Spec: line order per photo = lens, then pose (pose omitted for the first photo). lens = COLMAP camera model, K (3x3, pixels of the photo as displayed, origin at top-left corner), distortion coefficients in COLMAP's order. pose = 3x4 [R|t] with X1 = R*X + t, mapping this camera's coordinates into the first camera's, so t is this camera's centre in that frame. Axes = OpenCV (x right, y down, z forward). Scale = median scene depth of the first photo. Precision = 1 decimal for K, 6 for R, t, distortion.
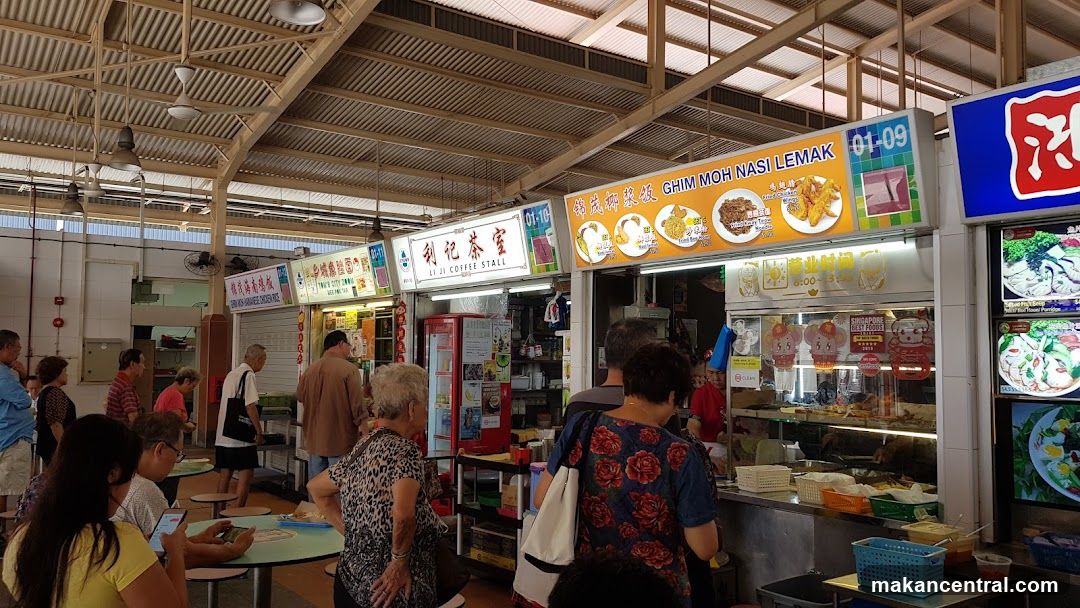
lens RADIAL K [[813.9, 0, 538.7], [0, 813.9, 307.8], [0, 0, 1]] dist [0.048057, 0.021027]
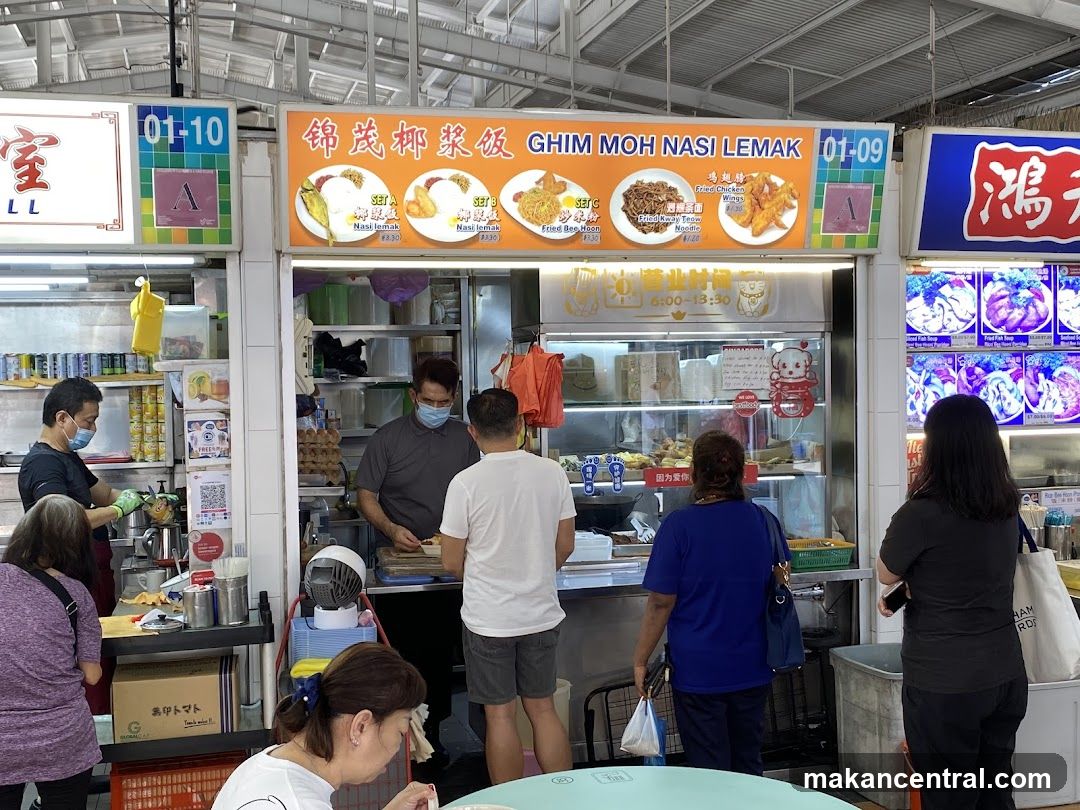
lens RADIAL K [[1314.5, 0, 544.1], [0, 1314.5, 407.4], [0, 0, 1]] dist [0.101253, 0.000000]
pose [[0.364088, -0.053802, 0.929809, -0.940764], [-0.038939, 0.996578, 0.072913, -0.018259], [-0.930550, -0.062753, 0.360747, 0.705474]]
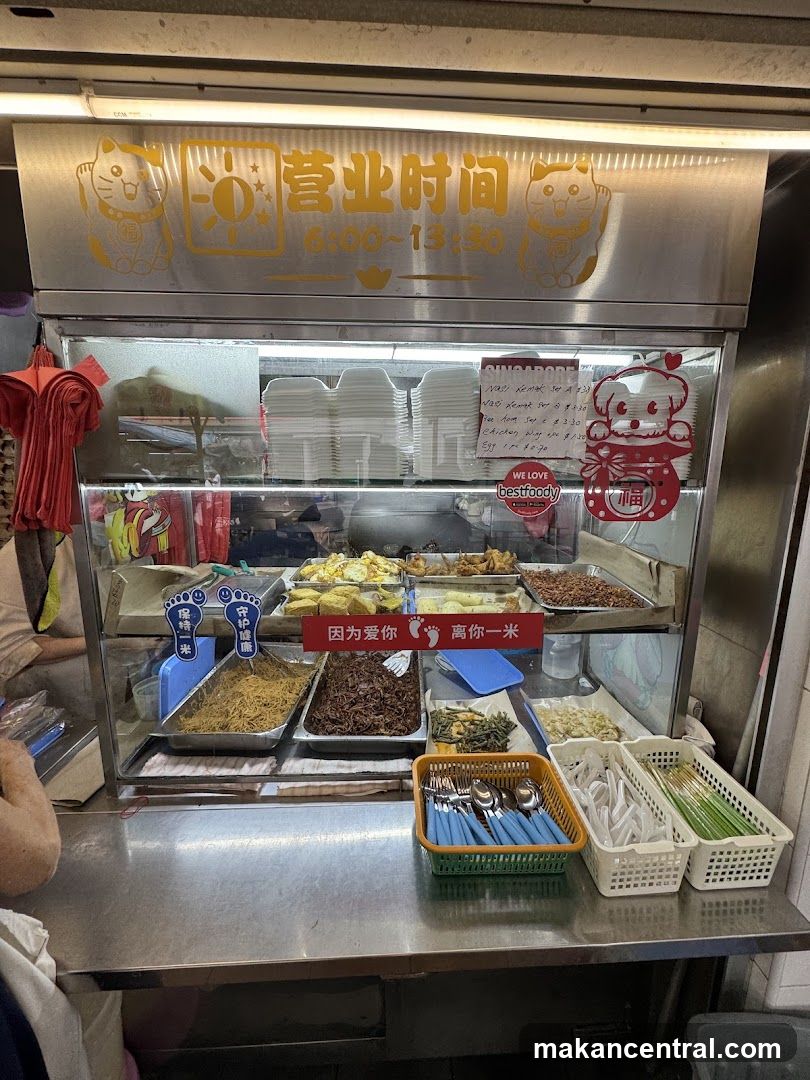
lens RADIAL K [[424.8, 0, 398.1], [0, 424.8, 537.3], [0, 0, 1]] dist [-0.000160, 0.000189]
pose [[0.556456, -0.148051, 0.817580, 0.195557], [-0.049763, 0.976292, 0.210661, 0.051696], [-0.829385, -0.157909, 0.535896, 0.940996]]
